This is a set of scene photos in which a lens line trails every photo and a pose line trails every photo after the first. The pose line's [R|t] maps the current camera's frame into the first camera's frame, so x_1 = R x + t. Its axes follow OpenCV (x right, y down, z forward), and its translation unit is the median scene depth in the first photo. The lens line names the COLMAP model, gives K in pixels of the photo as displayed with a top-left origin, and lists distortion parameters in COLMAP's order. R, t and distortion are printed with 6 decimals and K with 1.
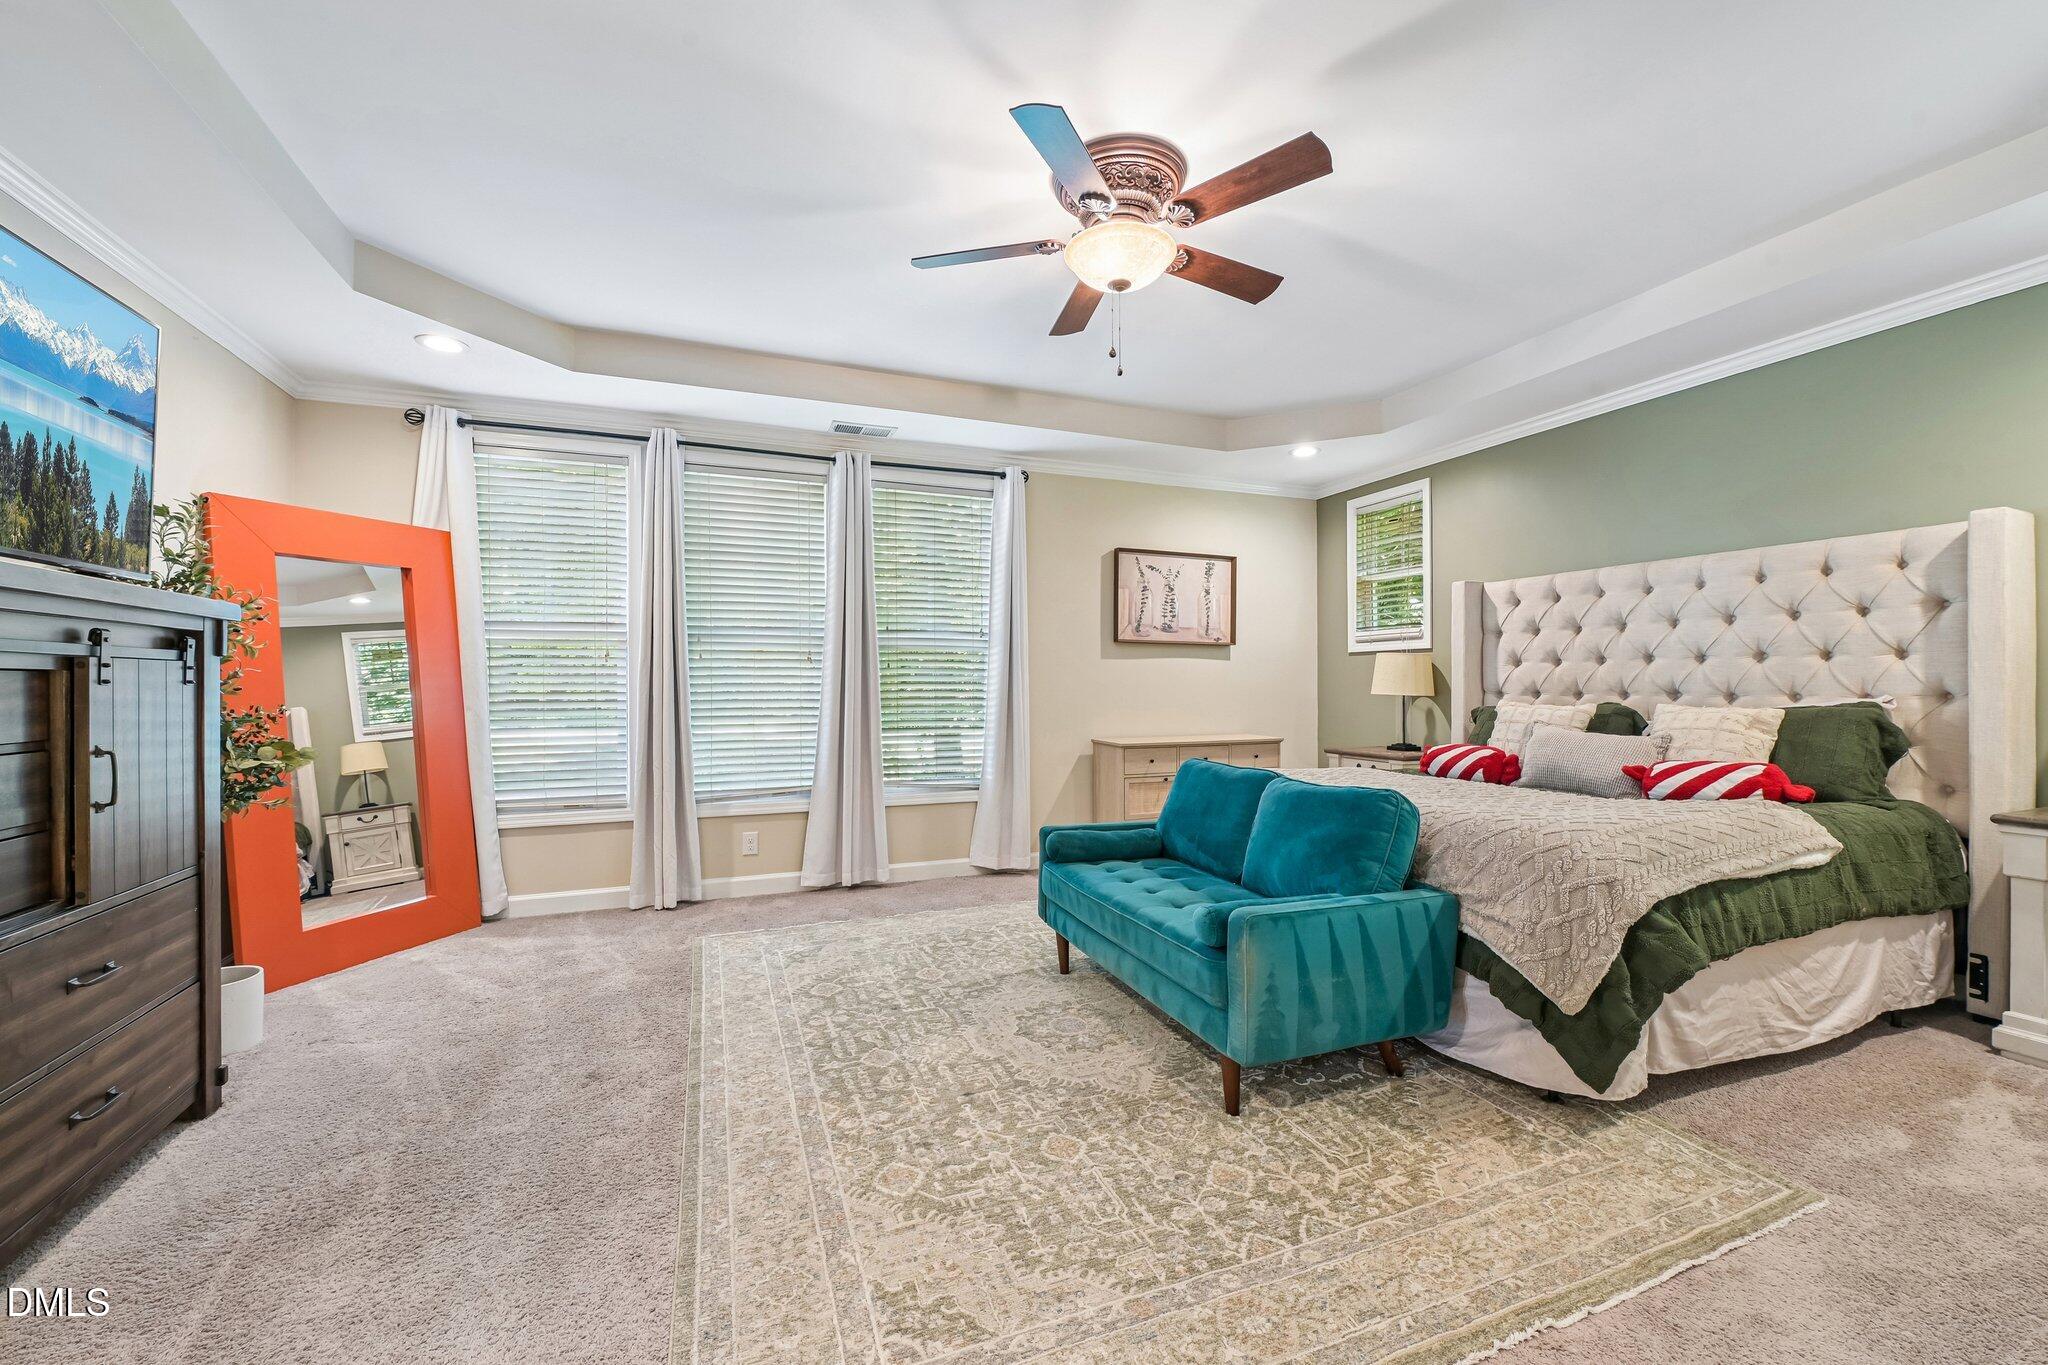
lens RADIAL K [[811.2, 0, 1031.9], [0, 811.2, 682.1], [0, 0, 1]] dist [-0.013640, -0.000172]
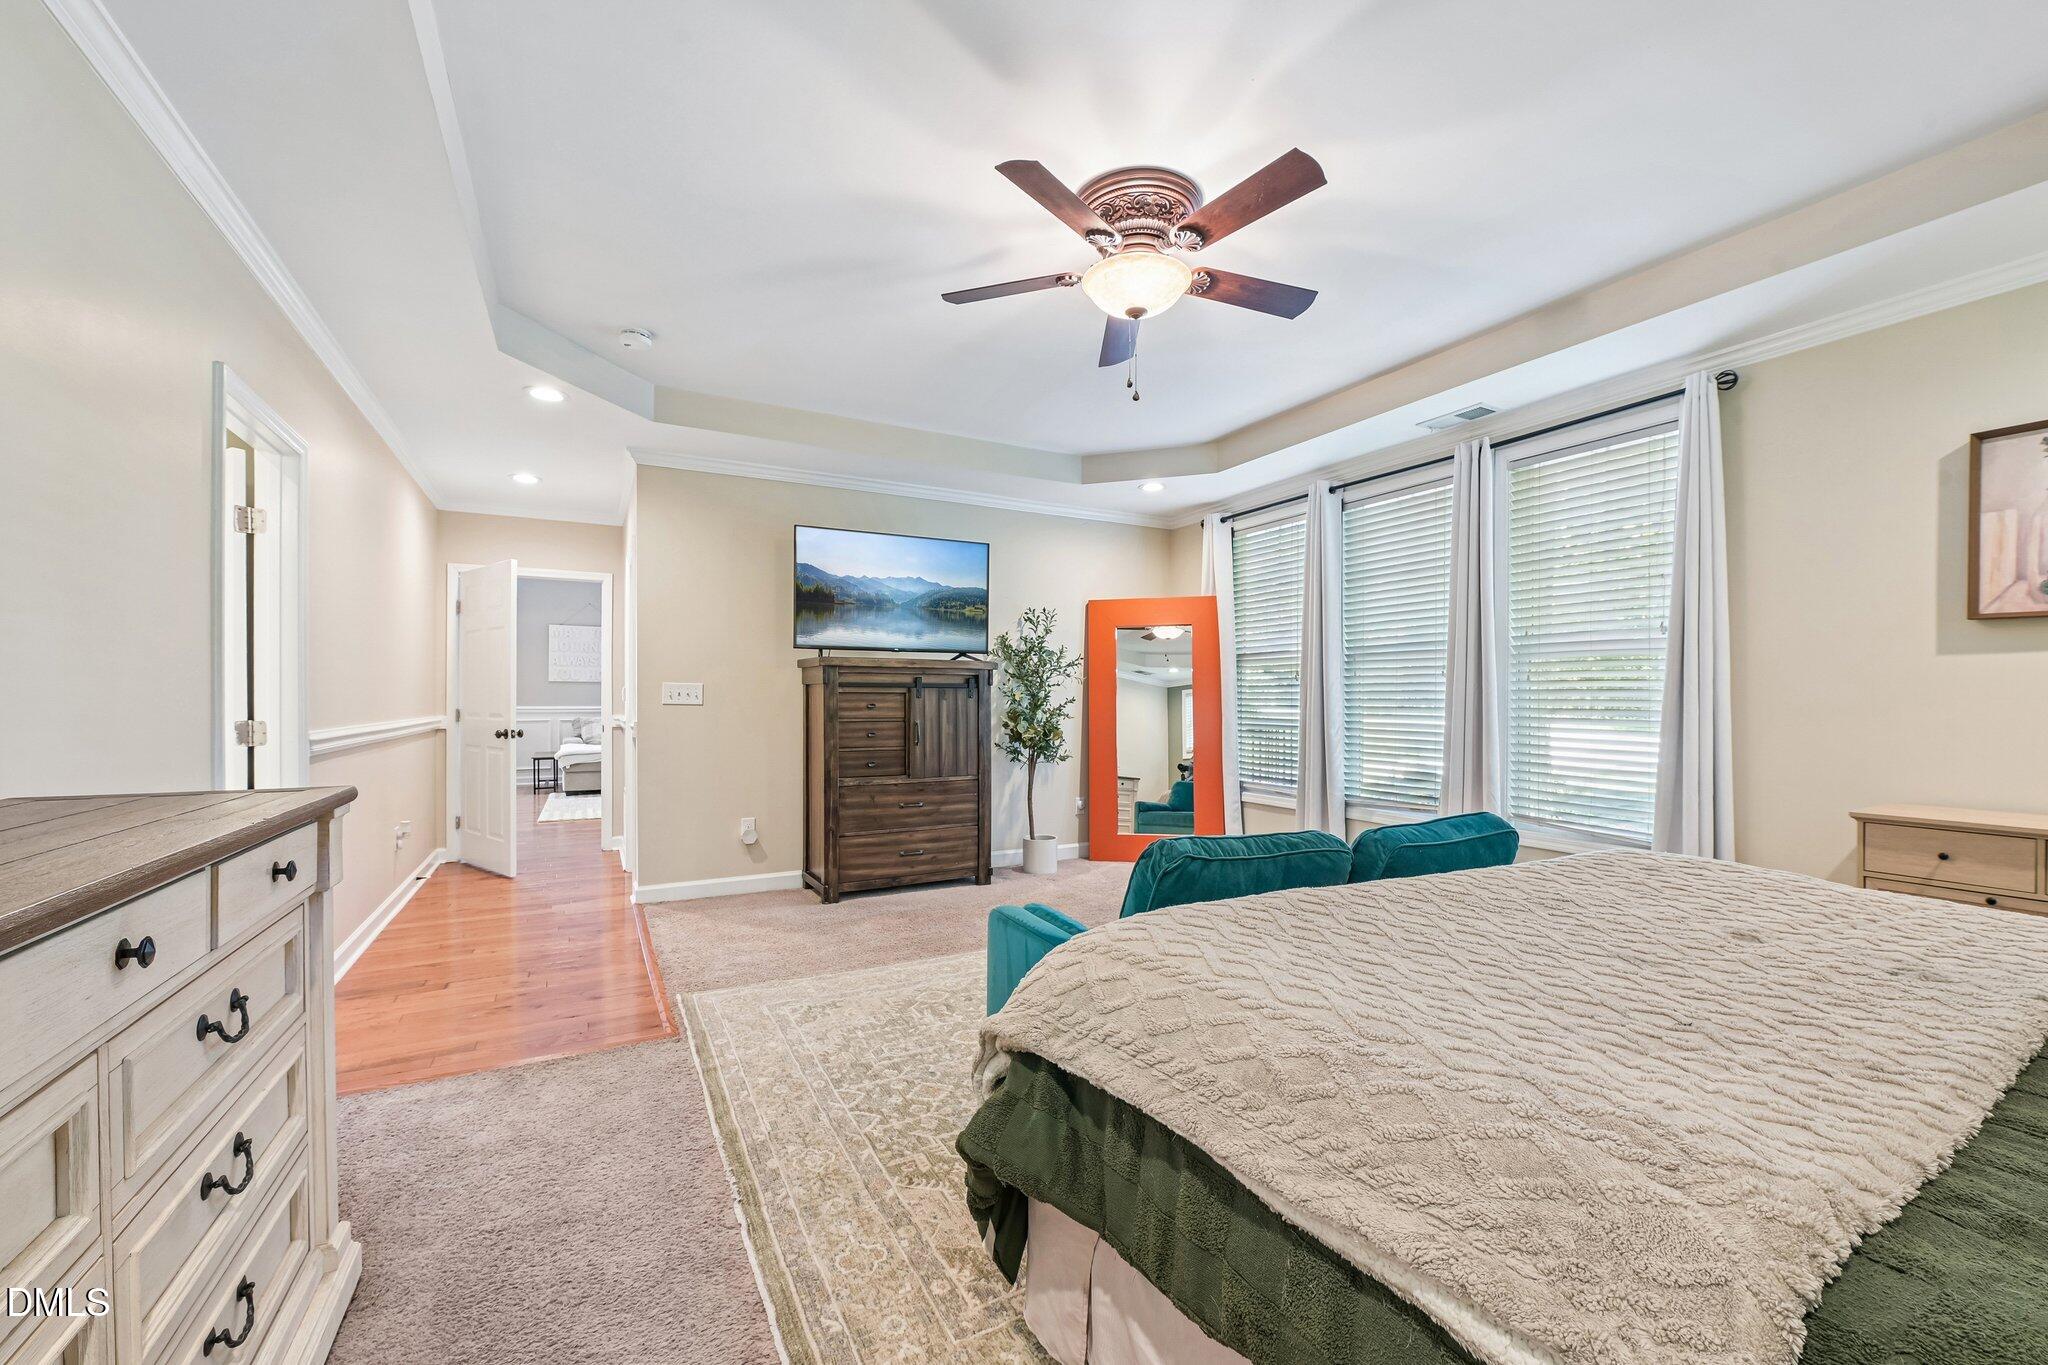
lens RADIAL K [[811.2, 0, 1025.1], [0, 811.2, 698.1], [0, 0, 1]] dist [-0.013640, -0.000172]
pose [[0.111758, 0.003069, -0.993731, 0.726594], [0.000372, 0.999995, 0.003130, -0.002314], [0.993735, -0.000720, 0.111756, 0.481363]]
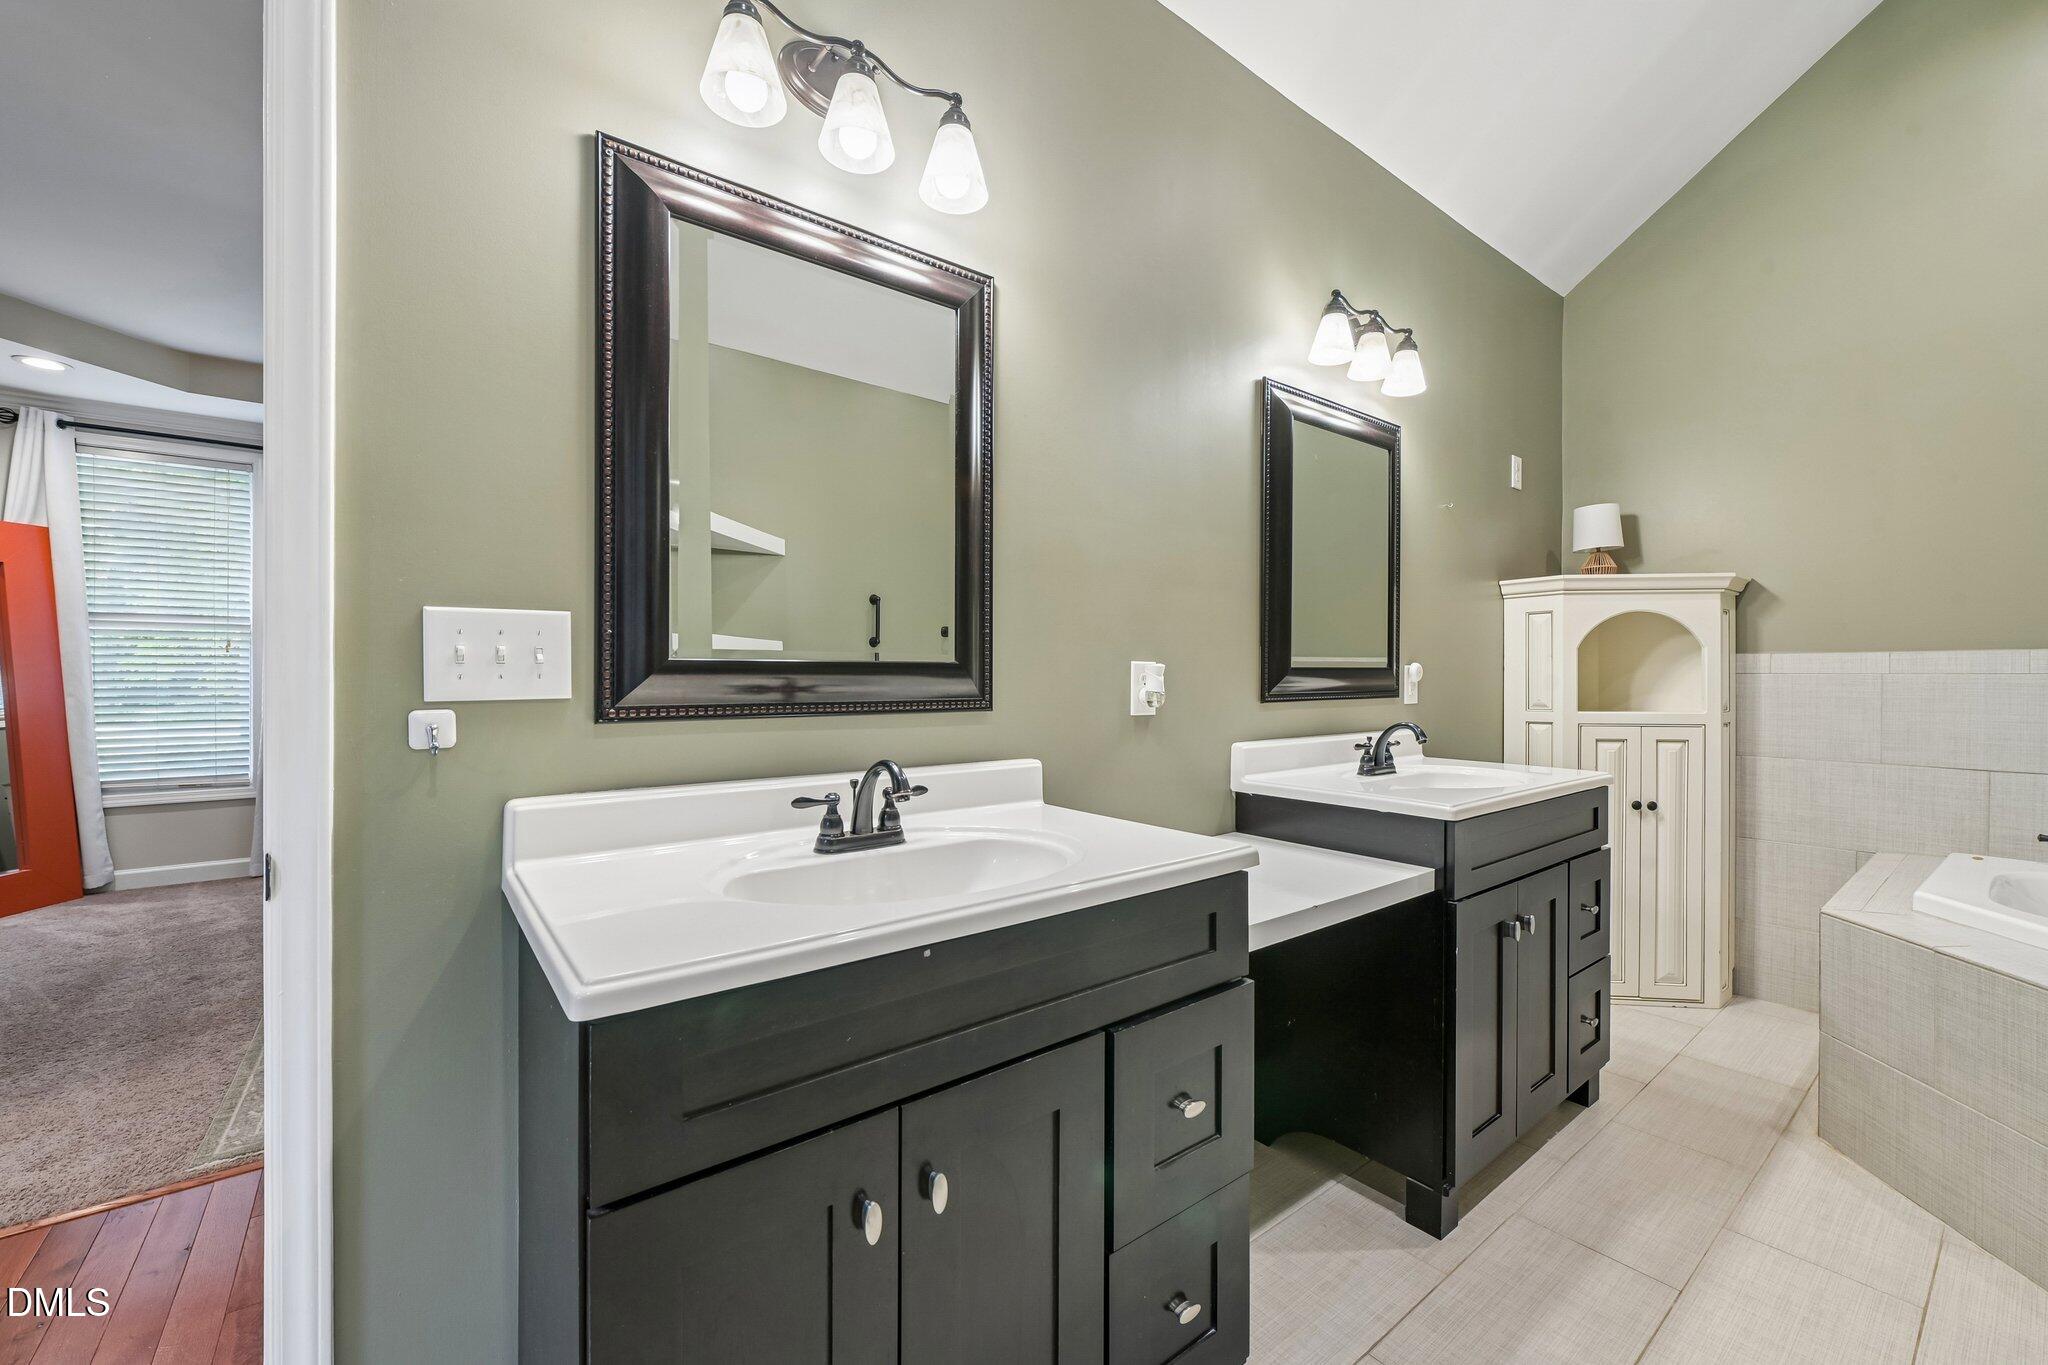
lens RADIAL K [[811.2, 0, 1014.7], [0, 811.2, 678.4], [0, 0, 1]] dist [-0.013640, -0.000172]
pose [[0.963942, 0.006726, 0.266026, 0.225337], [-0.007957, 0.999962, 0.003550, -0.002144], [-0.265992, -0.005539, 0.963959, -0.344546]]
